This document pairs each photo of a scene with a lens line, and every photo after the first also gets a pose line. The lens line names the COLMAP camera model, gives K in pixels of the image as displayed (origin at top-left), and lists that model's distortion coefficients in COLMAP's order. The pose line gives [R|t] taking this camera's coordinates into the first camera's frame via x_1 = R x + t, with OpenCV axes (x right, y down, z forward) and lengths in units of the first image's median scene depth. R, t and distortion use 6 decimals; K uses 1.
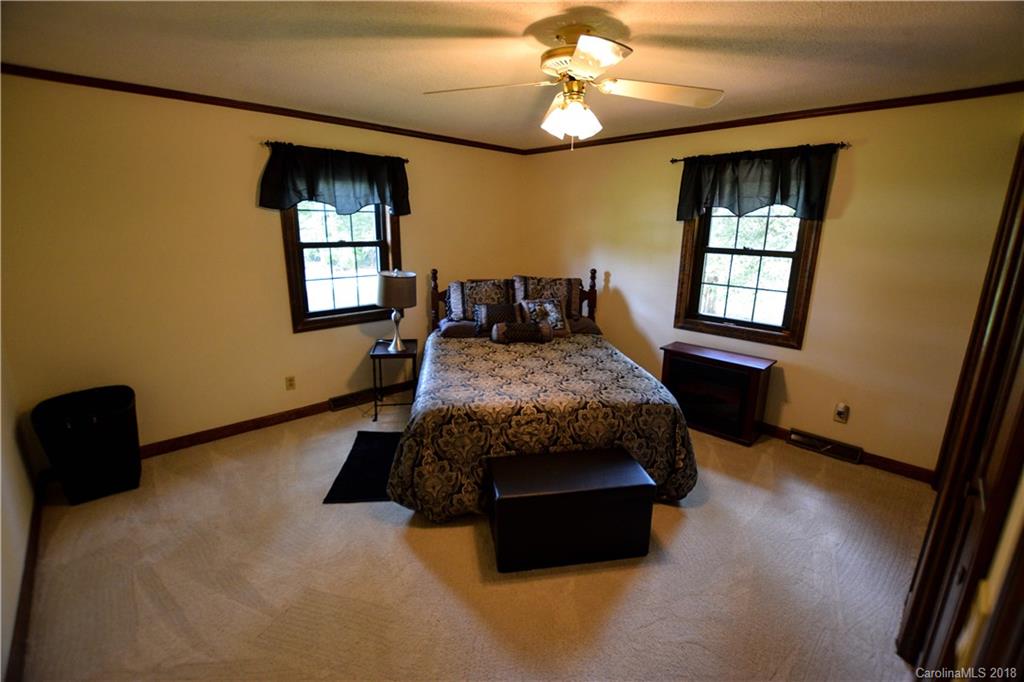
lens RADIAL K [[466.9, 0, 512.0], [0, 466.9, 341.0], [0, 0, 1]] dist [-0.002600, -0.000173]
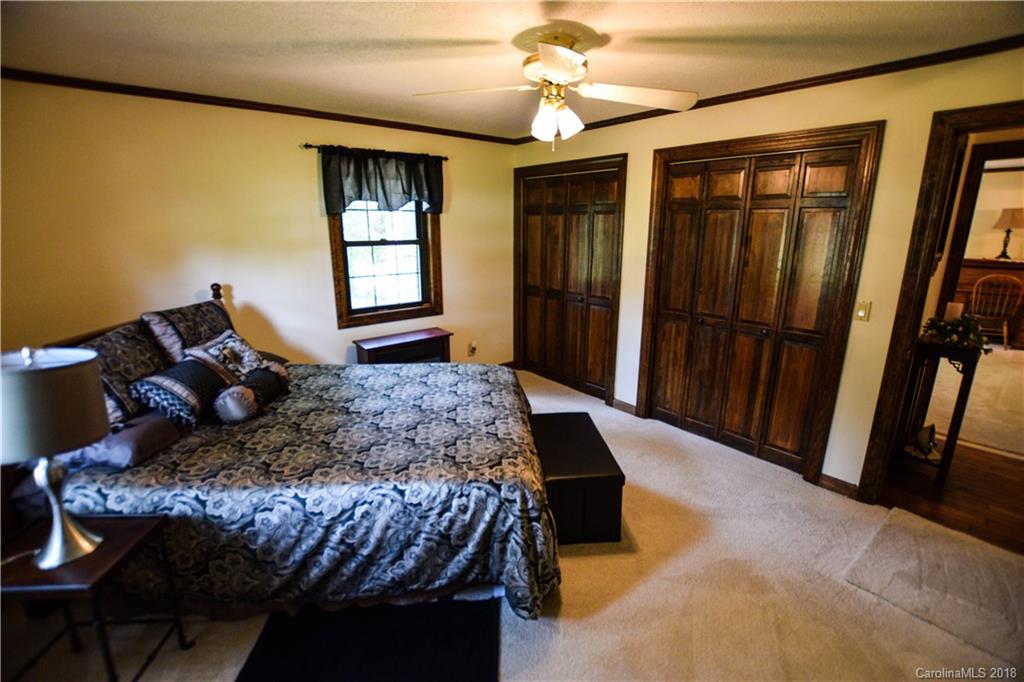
lens RADIAL K [[466.9, 0, 512.0], [0, 466.9, 341.0], [0, 0, 1]] dist [-0.002600, -0.000173]
pose [[0.082688, -0.262362, 0.961420, -0.625835], [0.241073, 0.941338, 0.236148, -0.170030], [-0.966978, 0.212246, 0.141086, 0.640986]]
